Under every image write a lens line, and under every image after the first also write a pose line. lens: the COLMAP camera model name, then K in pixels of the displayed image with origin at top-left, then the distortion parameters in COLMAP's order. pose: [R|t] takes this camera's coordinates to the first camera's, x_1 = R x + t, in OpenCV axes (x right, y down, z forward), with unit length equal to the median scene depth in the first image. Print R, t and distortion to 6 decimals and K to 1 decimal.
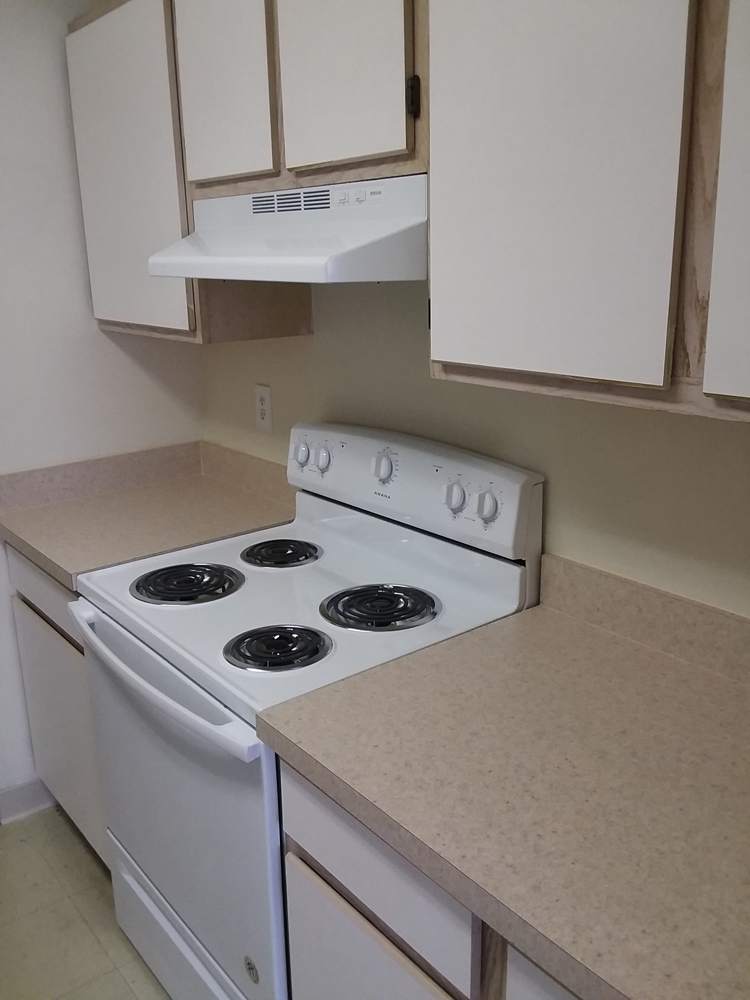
lens RADIAL K [[872.0, 0, 379.4], [0, 872.0, 493.8], [0, 0, 1]] dist [0.080275, -0.146052]
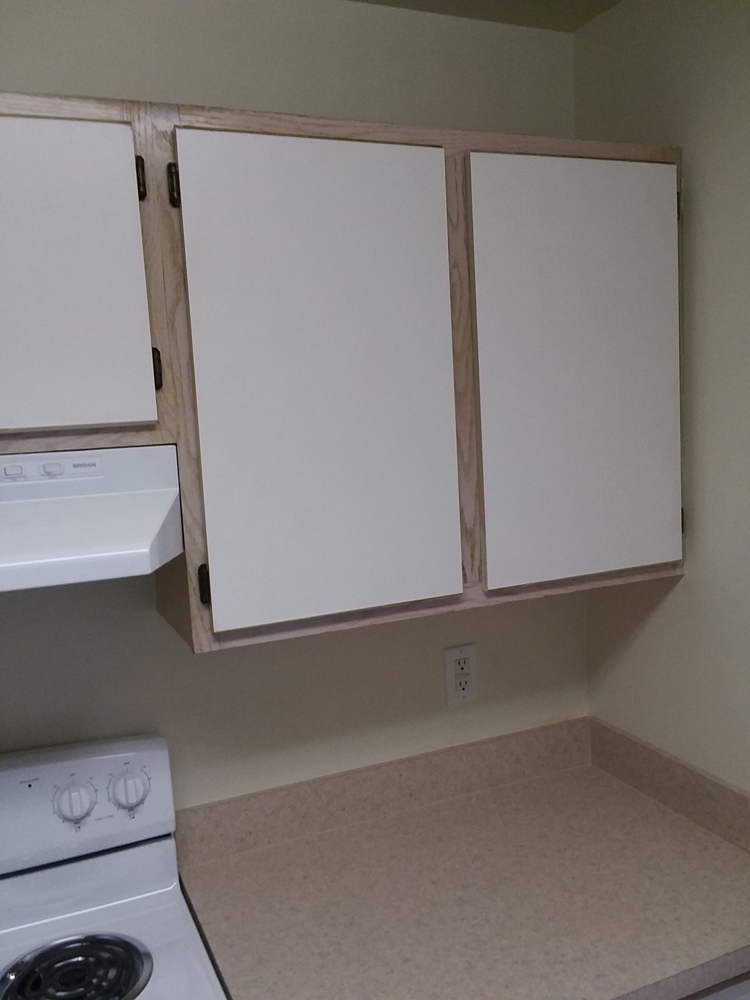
lens RADIAL K [[872.0, 0, 379.4], [0, 872.0, 493.8], [0, 0, 1]] dist [0.080275, -0.146052]
pose [[0.245393, -0.095091, 0.964749, -0.690950], [0.301173, 0.953411, 0.017367, -0.226563], [-0.921454, 0.286295, 0.262600, 0.484908]]
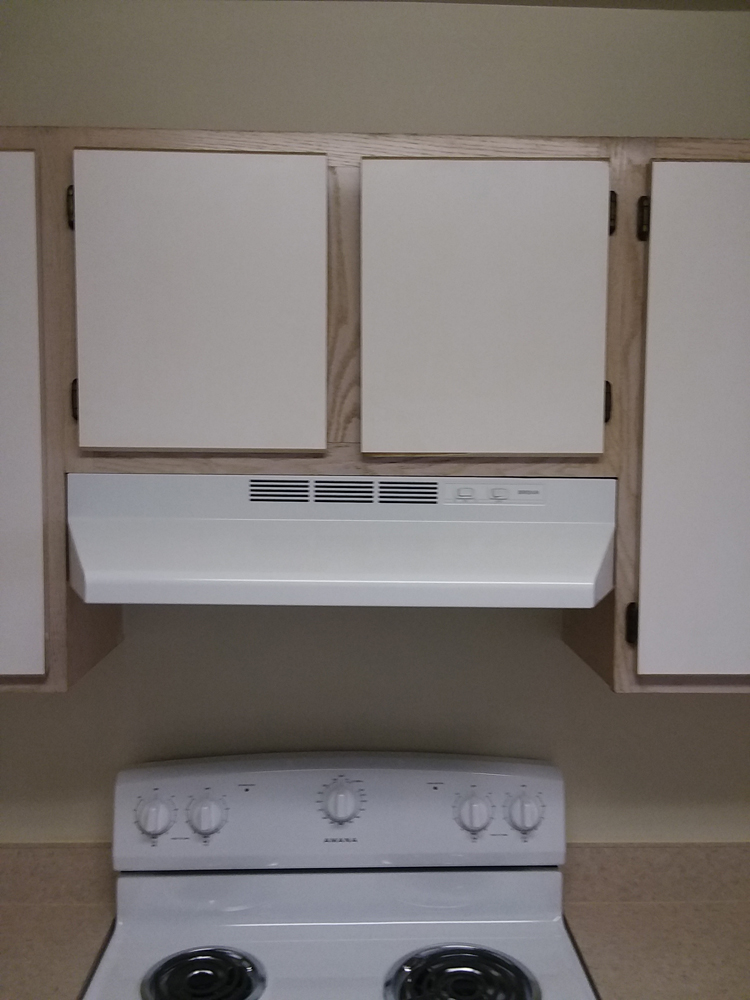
lens RADIAL K [[872.0, 0, 379.4], [0, 872.0, 493.8], [0, 0, 1]] dist [0.080275, -0.146052]
pose [[0.591238, -0.033759, 0.805790, -0.725944], [0.193377, 0.975912, -0.101001, -0.260132], [-0.782971, 0.215537, 0.583524, 0.563390]]
